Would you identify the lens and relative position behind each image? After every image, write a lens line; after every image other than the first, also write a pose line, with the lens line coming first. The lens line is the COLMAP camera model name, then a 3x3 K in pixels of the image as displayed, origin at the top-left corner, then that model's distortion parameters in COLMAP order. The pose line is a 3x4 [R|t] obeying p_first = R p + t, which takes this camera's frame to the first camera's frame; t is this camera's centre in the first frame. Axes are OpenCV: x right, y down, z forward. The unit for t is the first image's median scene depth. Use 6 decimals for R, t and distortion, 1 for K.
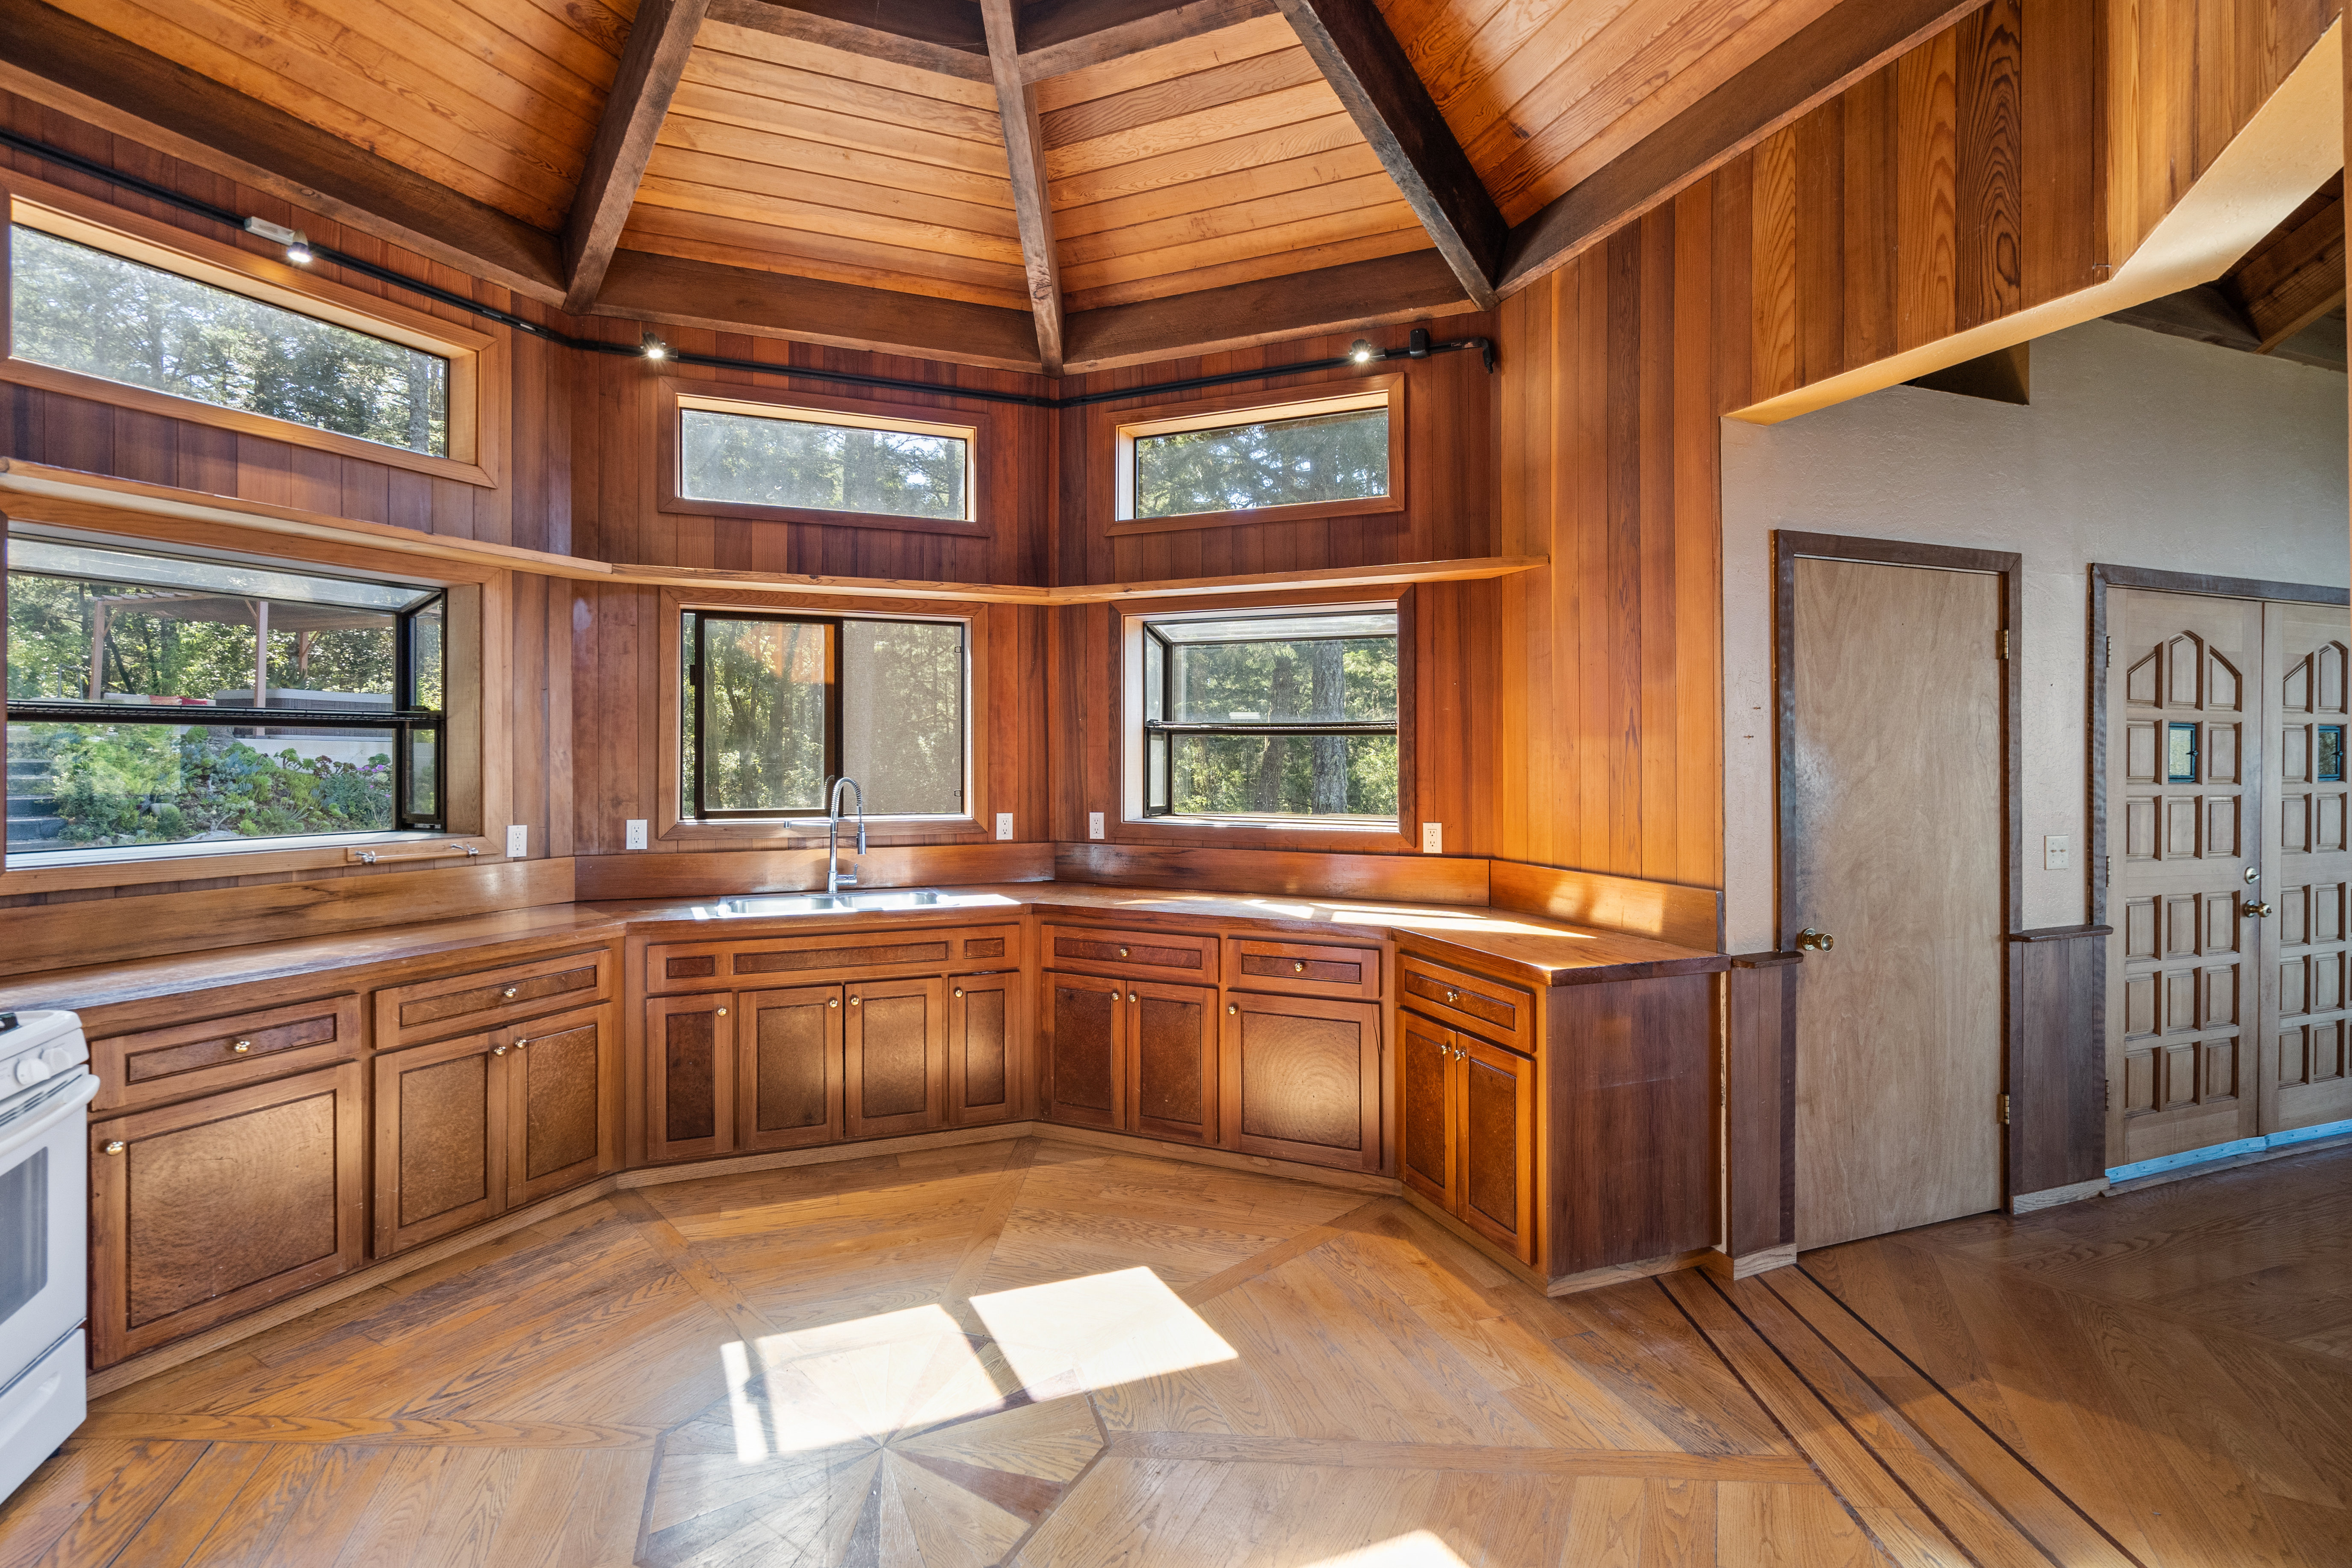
lens RADIAL K [[1078.1, 0, 1178.3], [0, 1078.1, 750.4], [0, 0, 1]] dist [-0.002767, 0.001520]
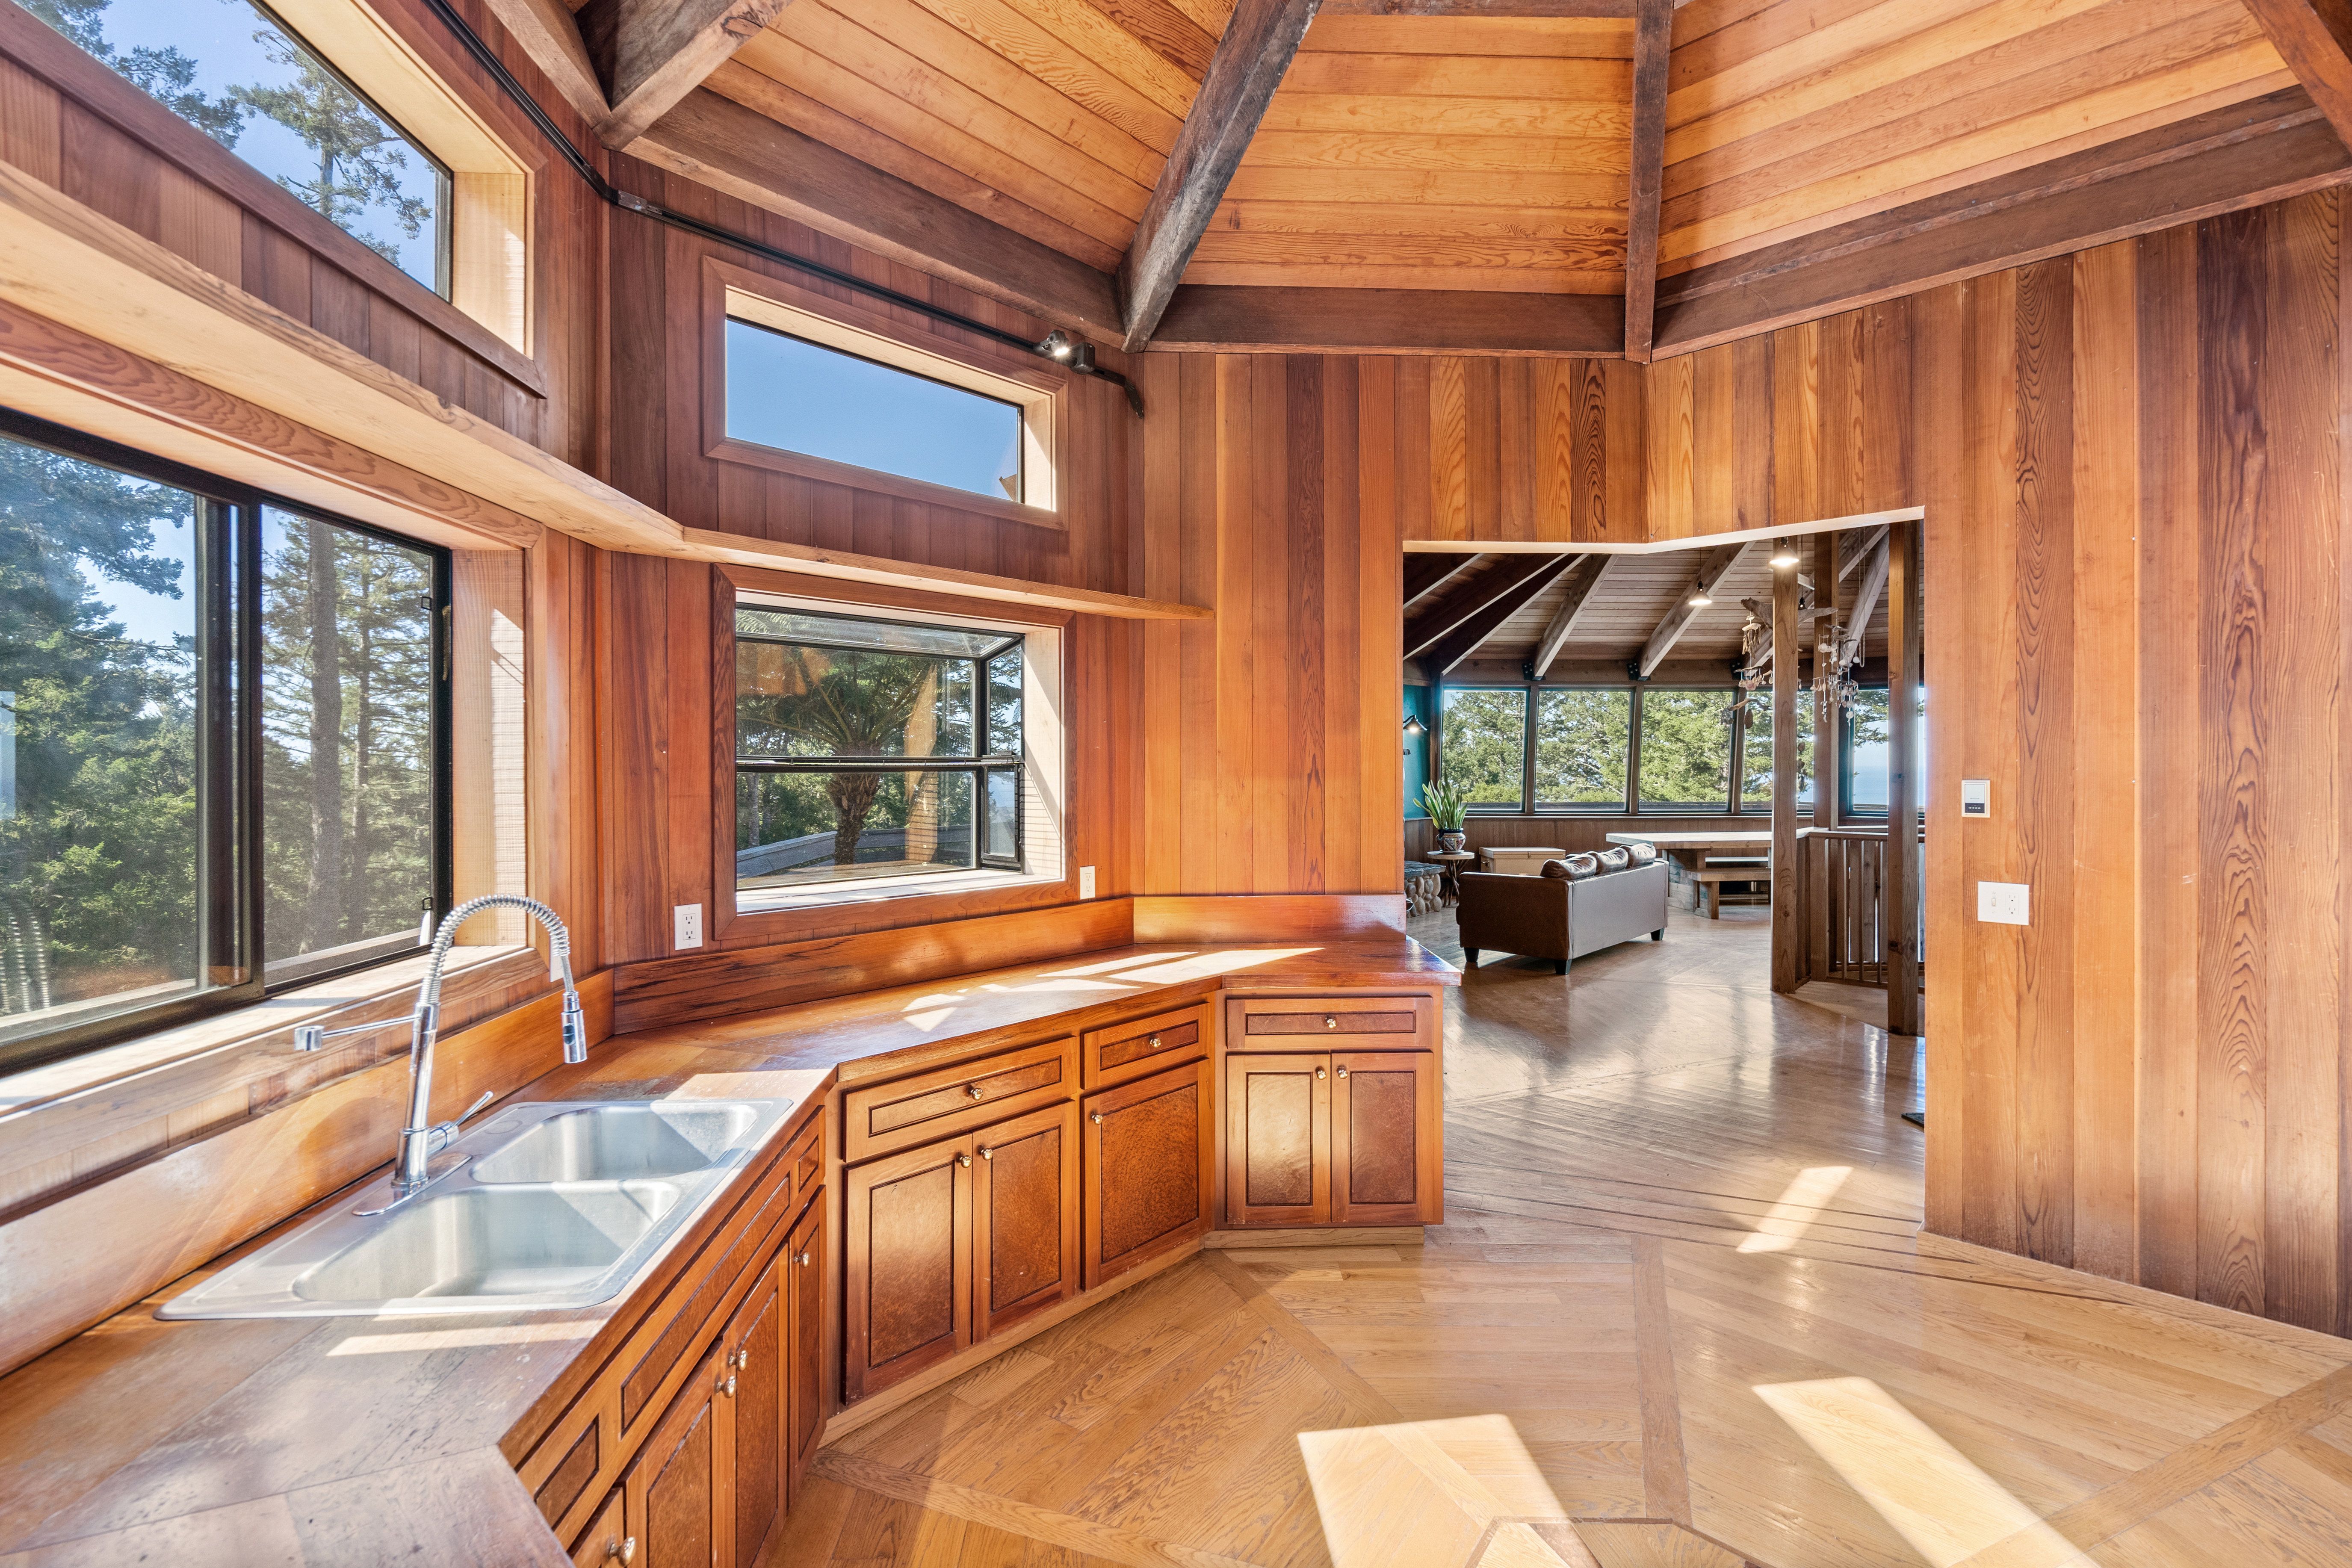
lens RADIAL K [[1078.1, 0, 1168.3], [0, 1078.1, 756.1], [0, 0, 1]] dist [-0.002767, 0.001520]
pose [[0.319662, -0.000806, 0.947531, -0.659680], [-0.001524, 0.999998, 0.001365, -0.032726], [-0.947530, -0.001880, 0.319660, 0.646051]]
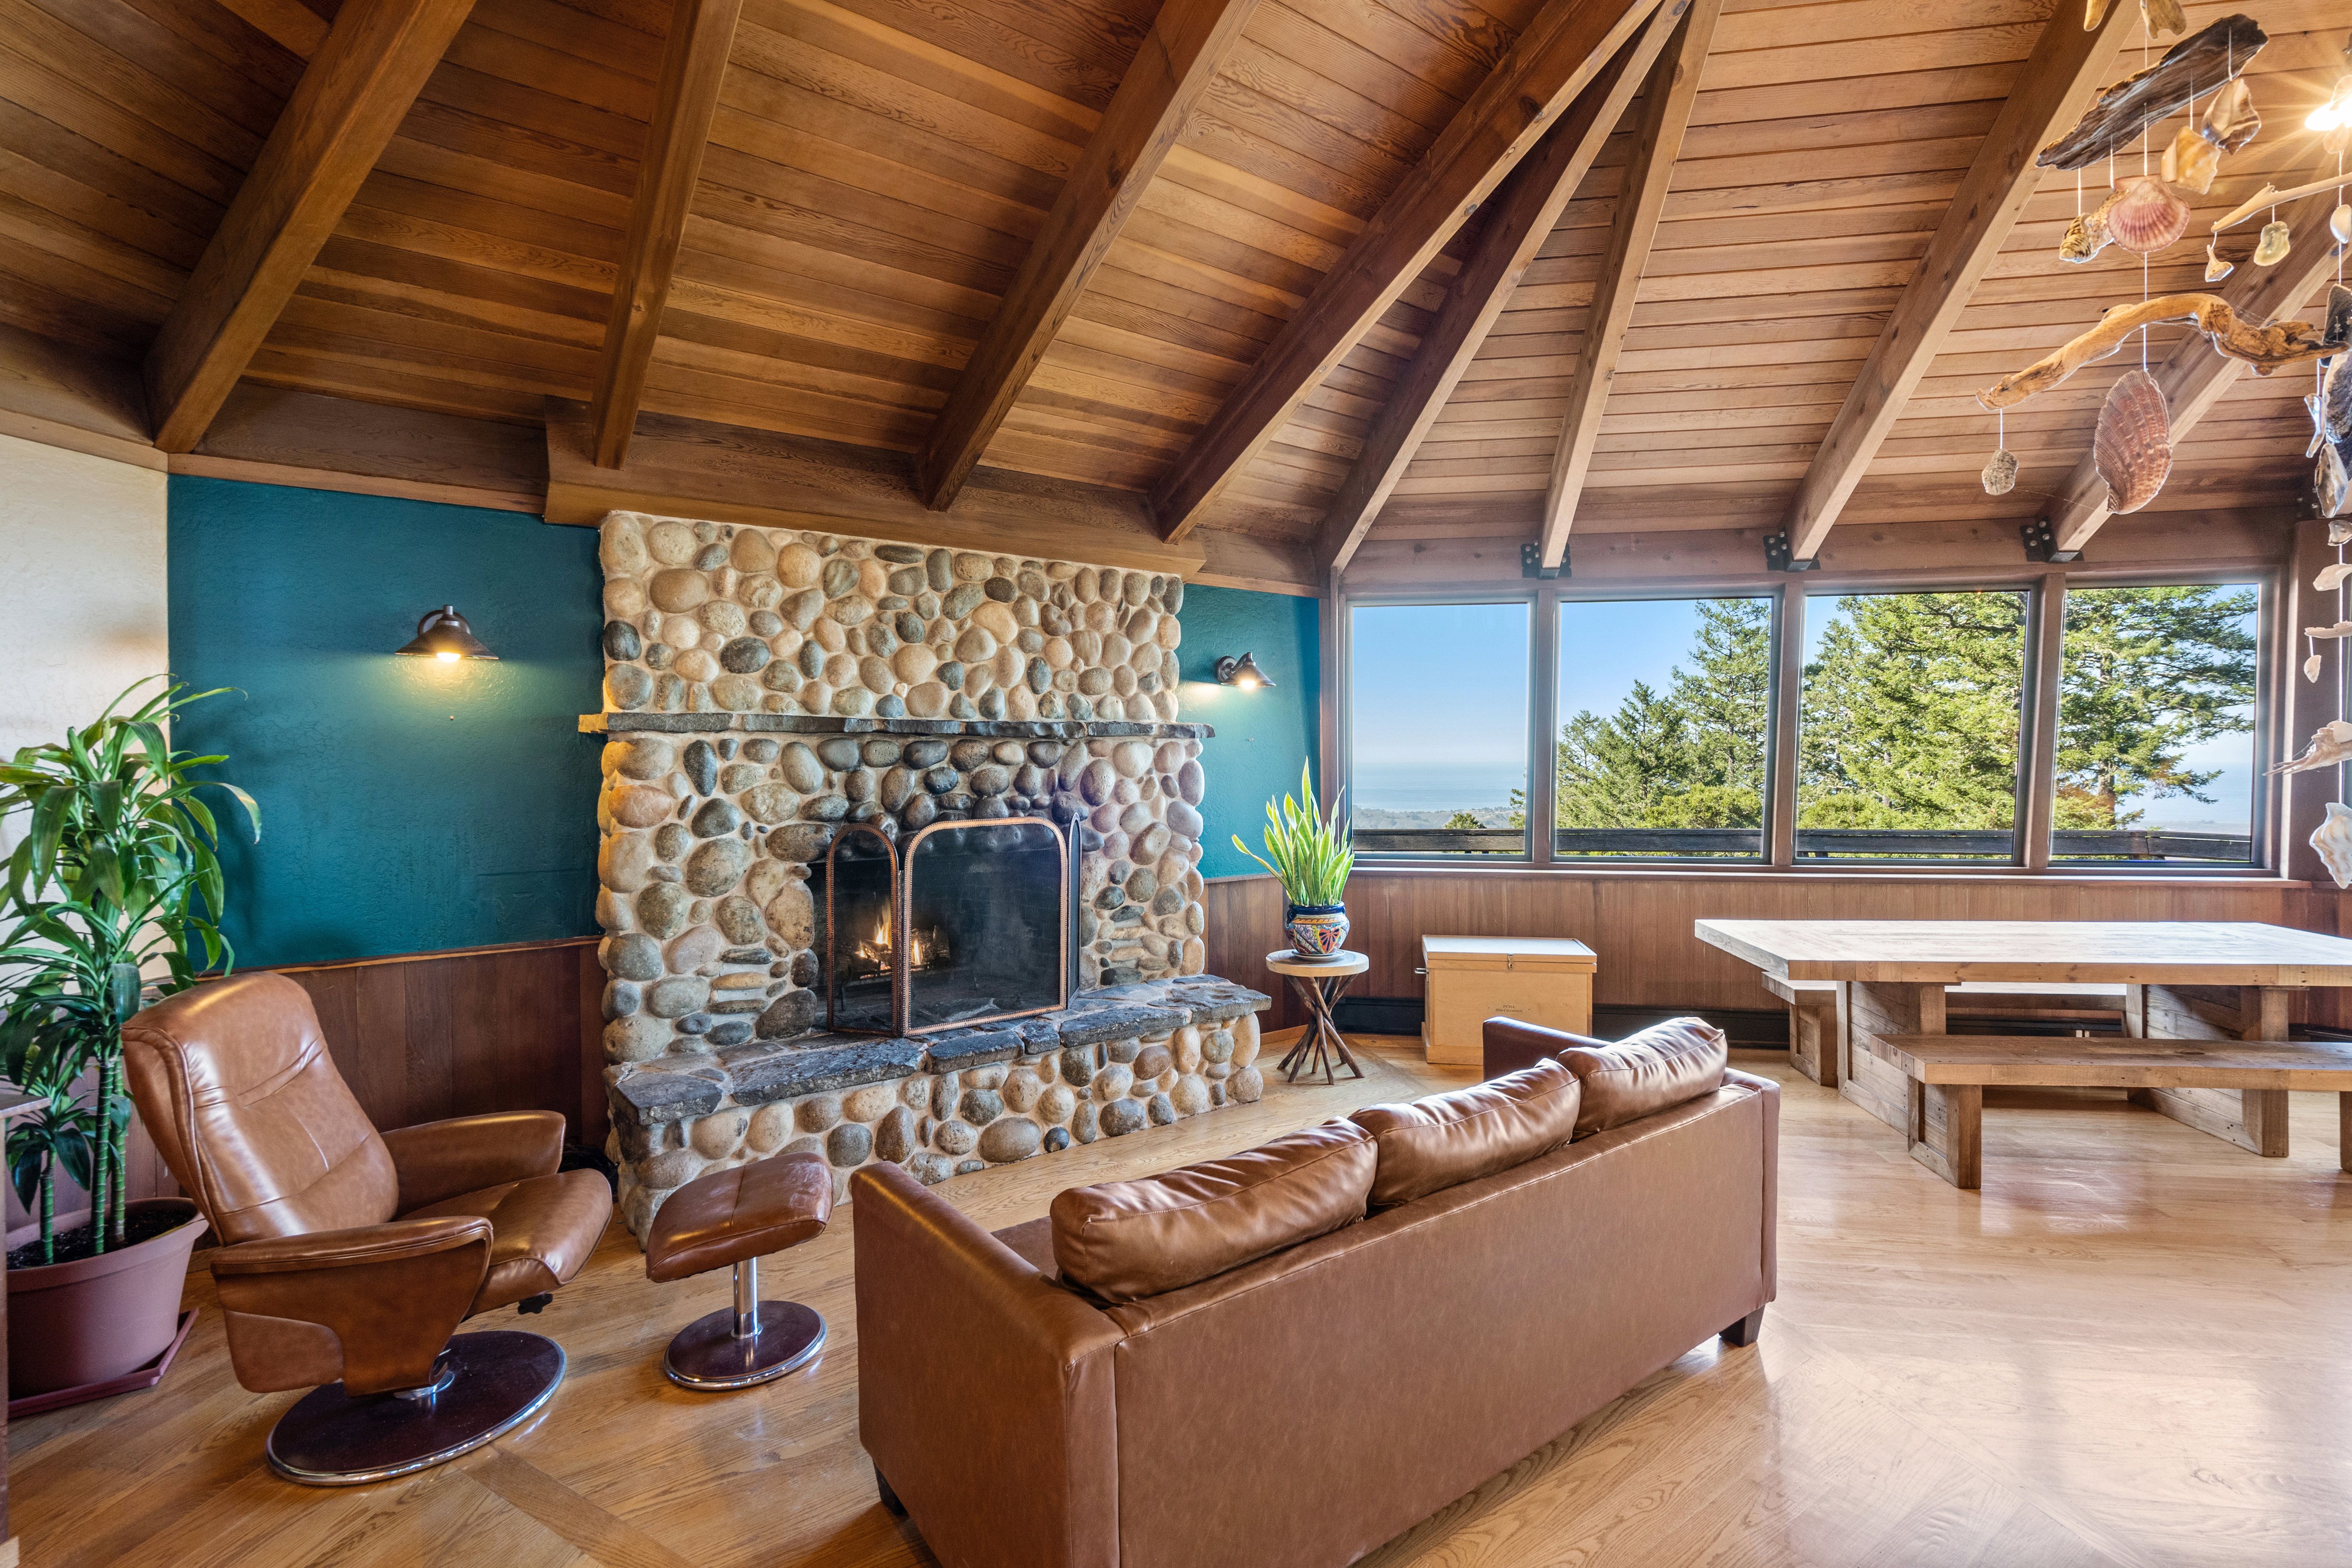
lens RADIAL K [[1078.1, 0, 1162.9], [0, 1078.1, 773.8], [0, 0, 1]] dist [-0.002767, 0.001520]
pose [[0.498325, -0.018122, 0.866801, 1.141297], [0.003989, 0.999819, 0.018610, -0.016568], [-0.866981, -0.005816, 0.498307, 0.358946]]
